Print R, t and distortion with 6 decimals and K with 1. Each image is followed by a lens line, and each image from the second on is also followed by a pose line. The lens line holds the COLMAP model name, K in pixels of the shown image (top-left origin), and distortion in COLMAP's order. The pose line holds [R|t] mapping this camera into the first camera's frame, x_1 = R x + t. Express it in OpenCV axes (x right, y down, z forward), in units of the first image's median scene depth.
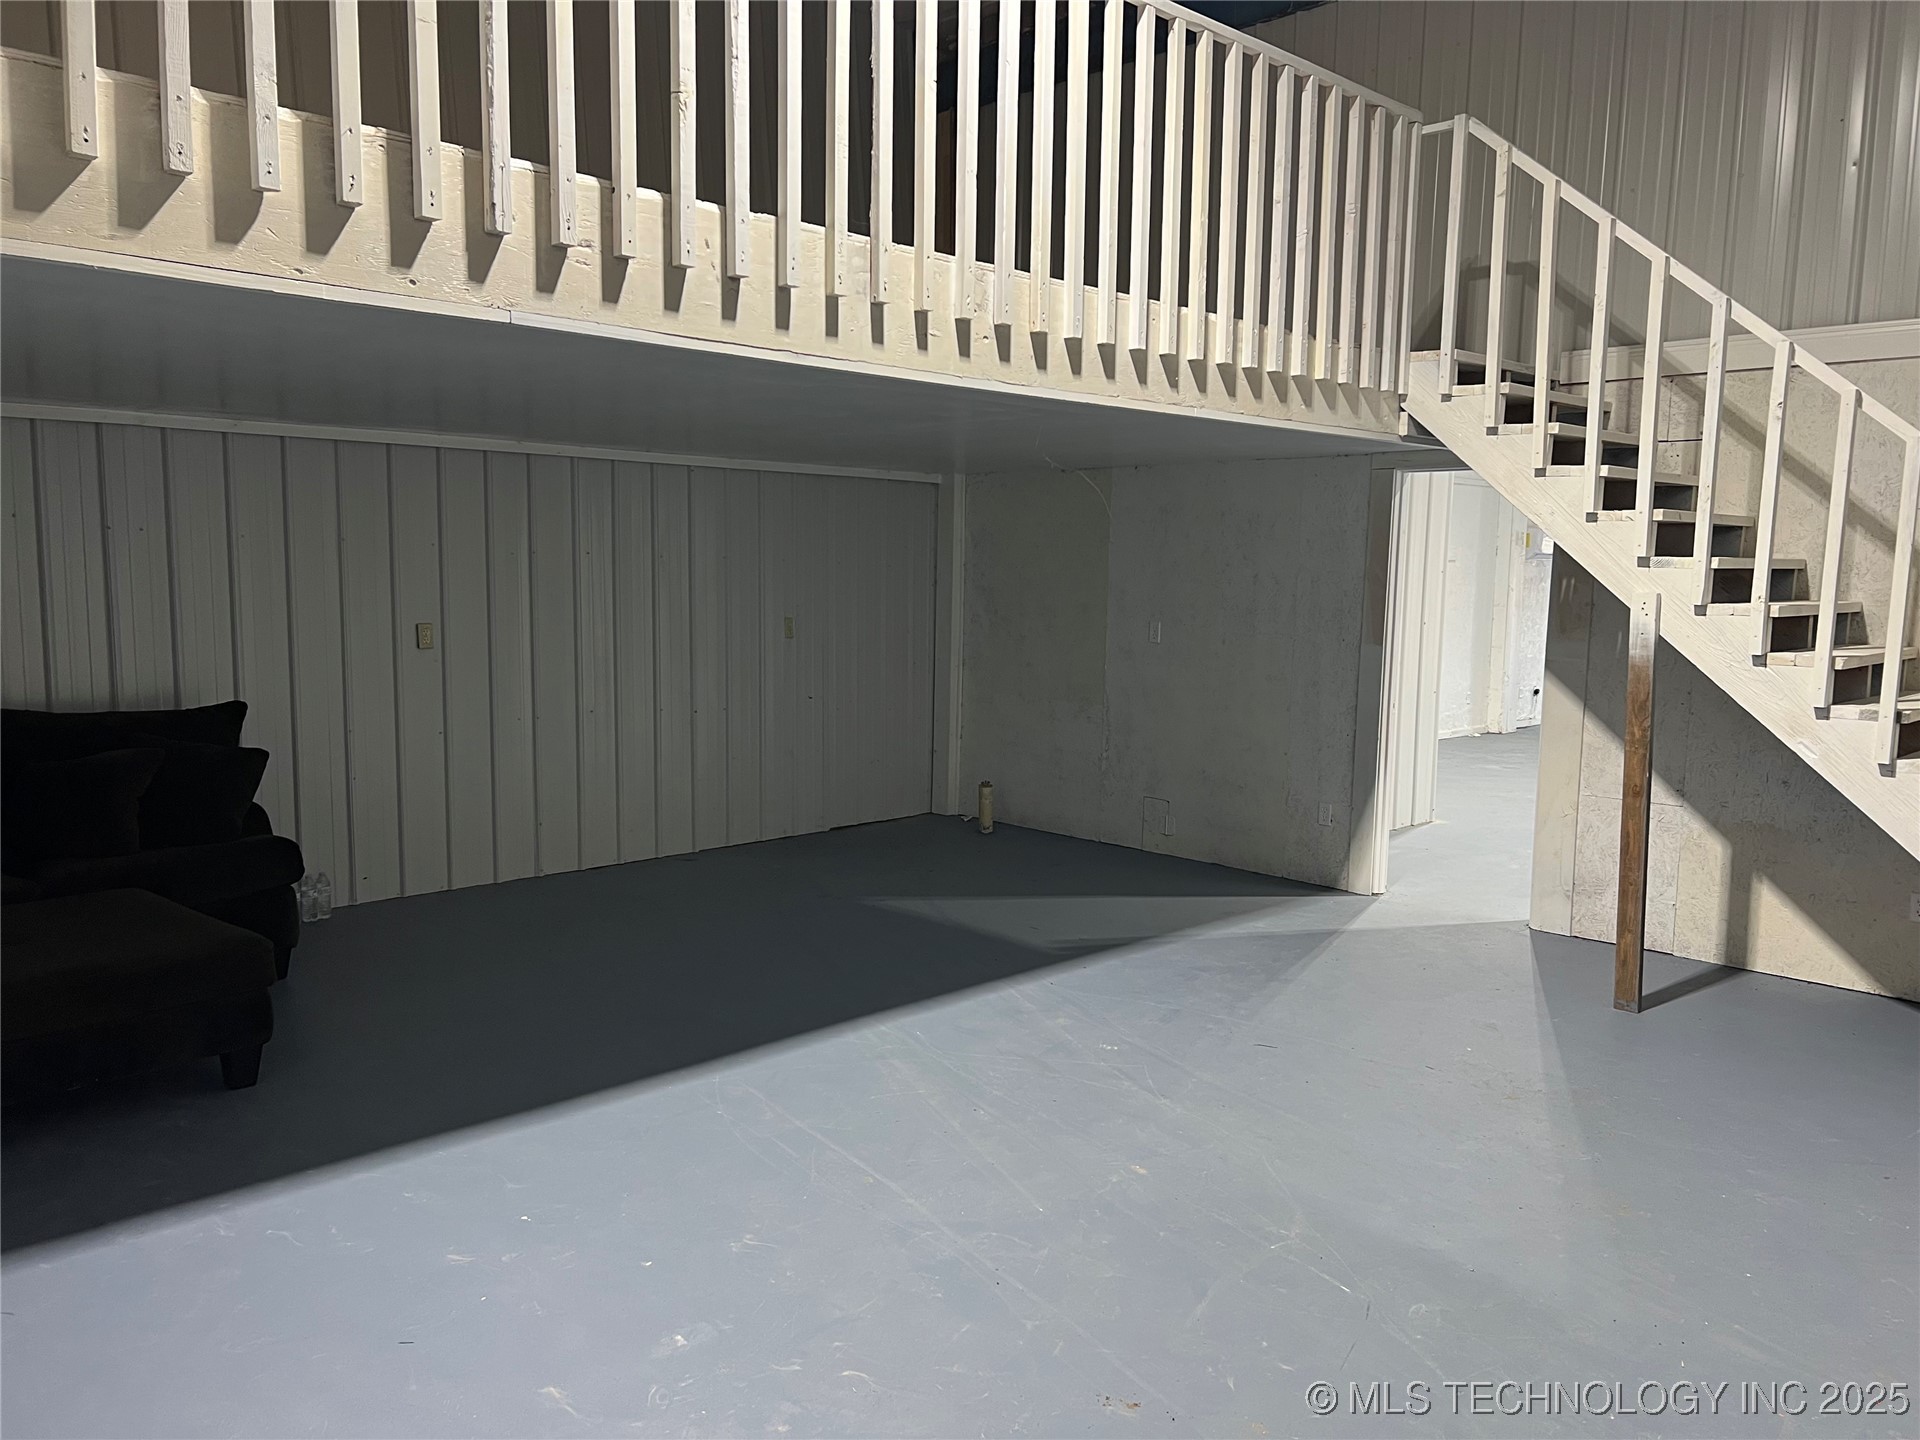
lens RADIAL K [[1443.7, 0, 960.0], [0, 1443.7, 720.0], [0, 0, 1]] dist [0.078537, -0.083269]
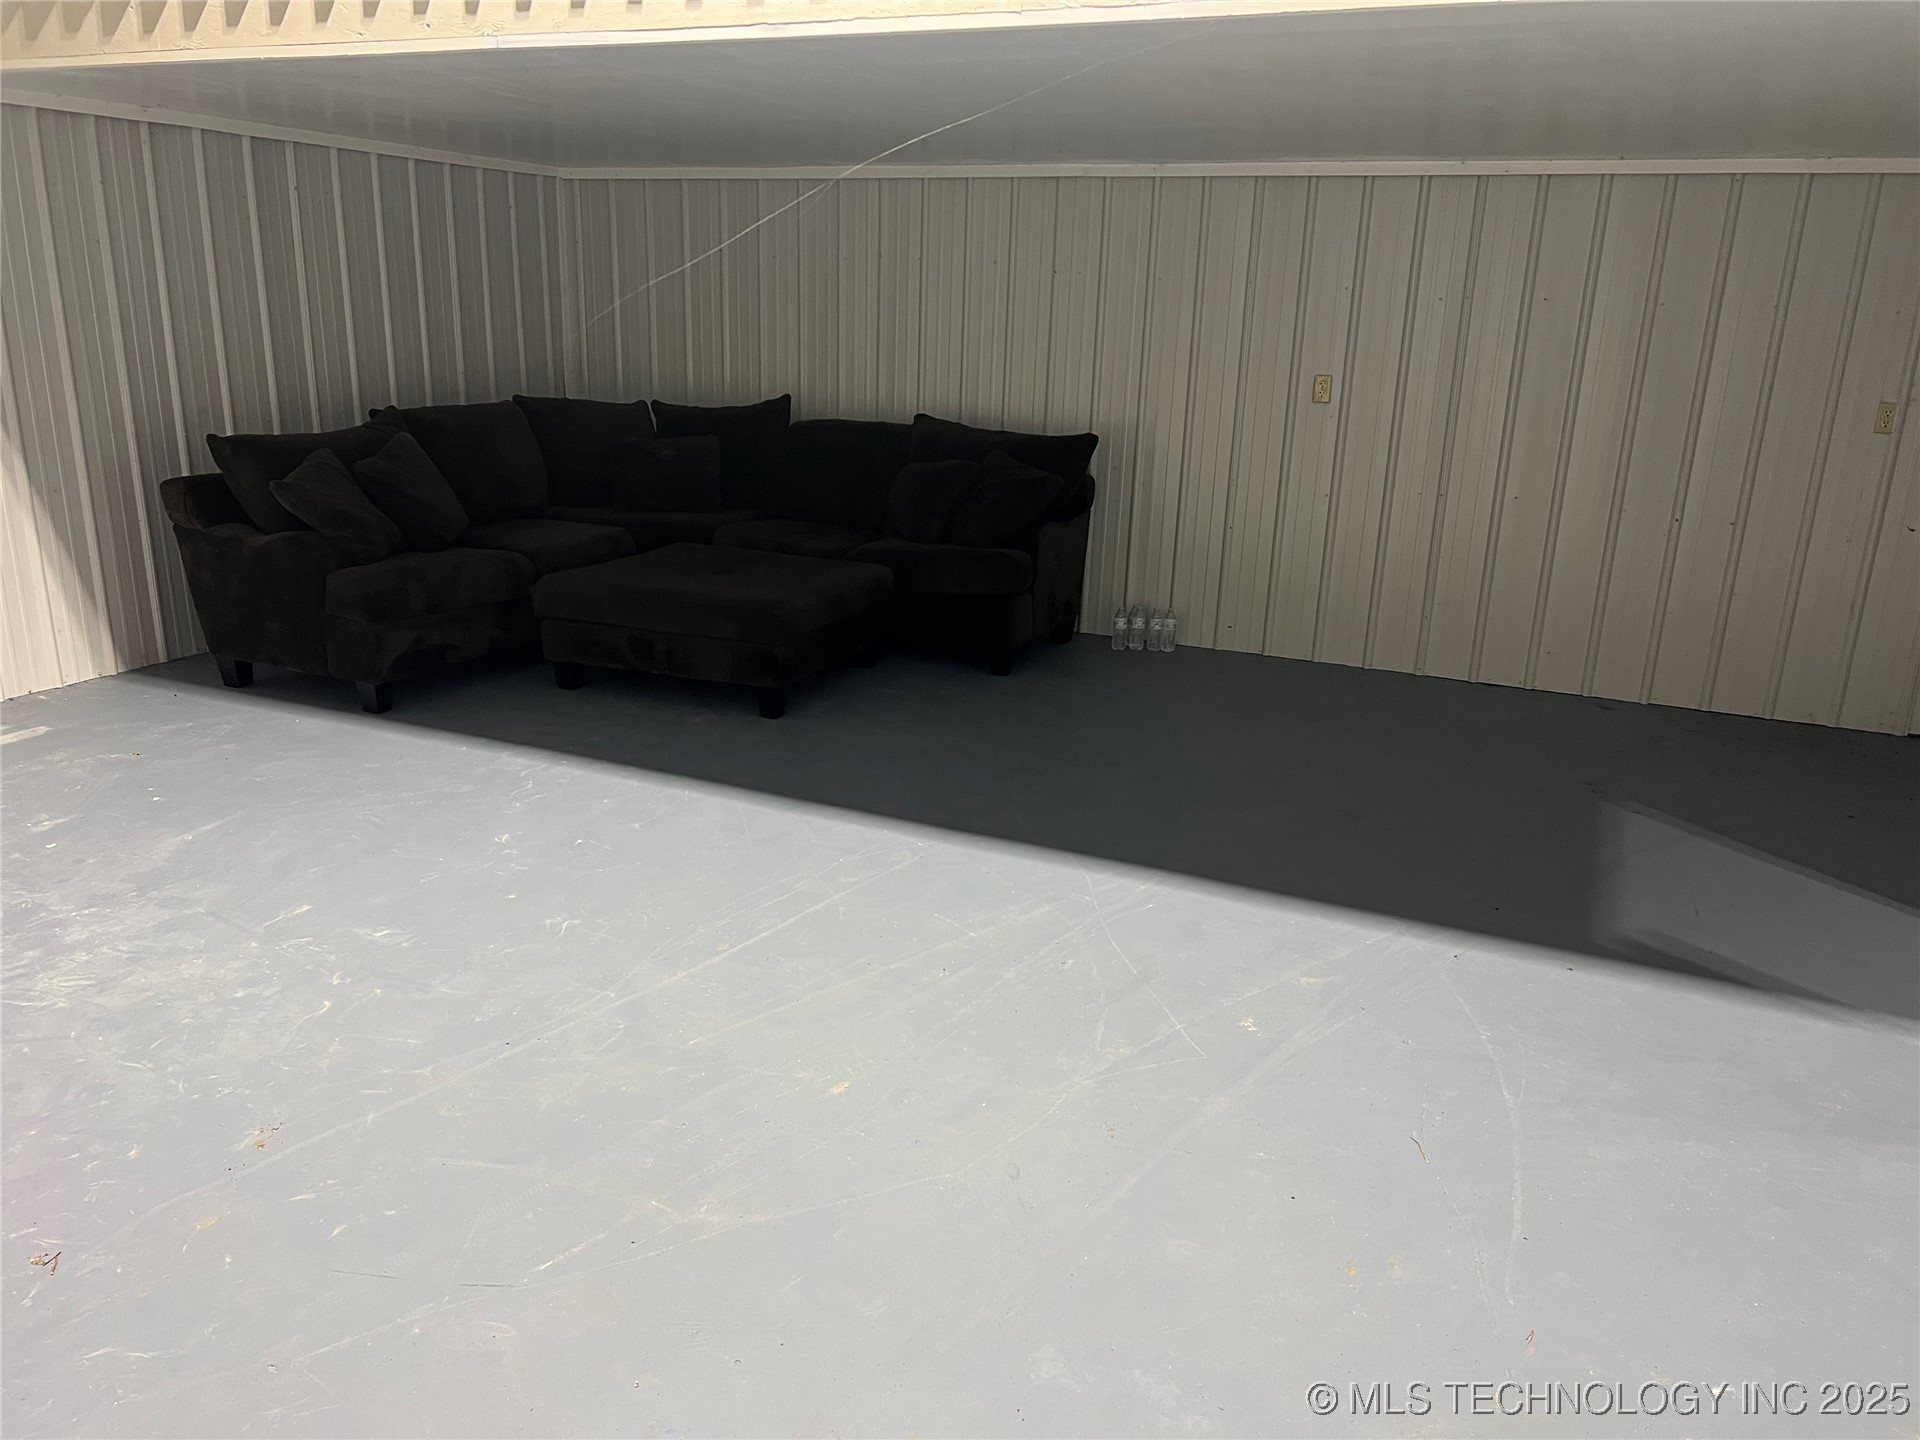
lens RADIAL K [[1443.7, 0, 960.0], [0, 1443.7, 720.0], [0, 0, 1]] dist [0.078537, -0.083269]
pose [[0.349628, 0.257729, -0.900742, 0.530590], [-0.126707, 0.965593, 0.227103, -0.041973], [0.928281, 0.034729, 0.370254, 0.515565]]
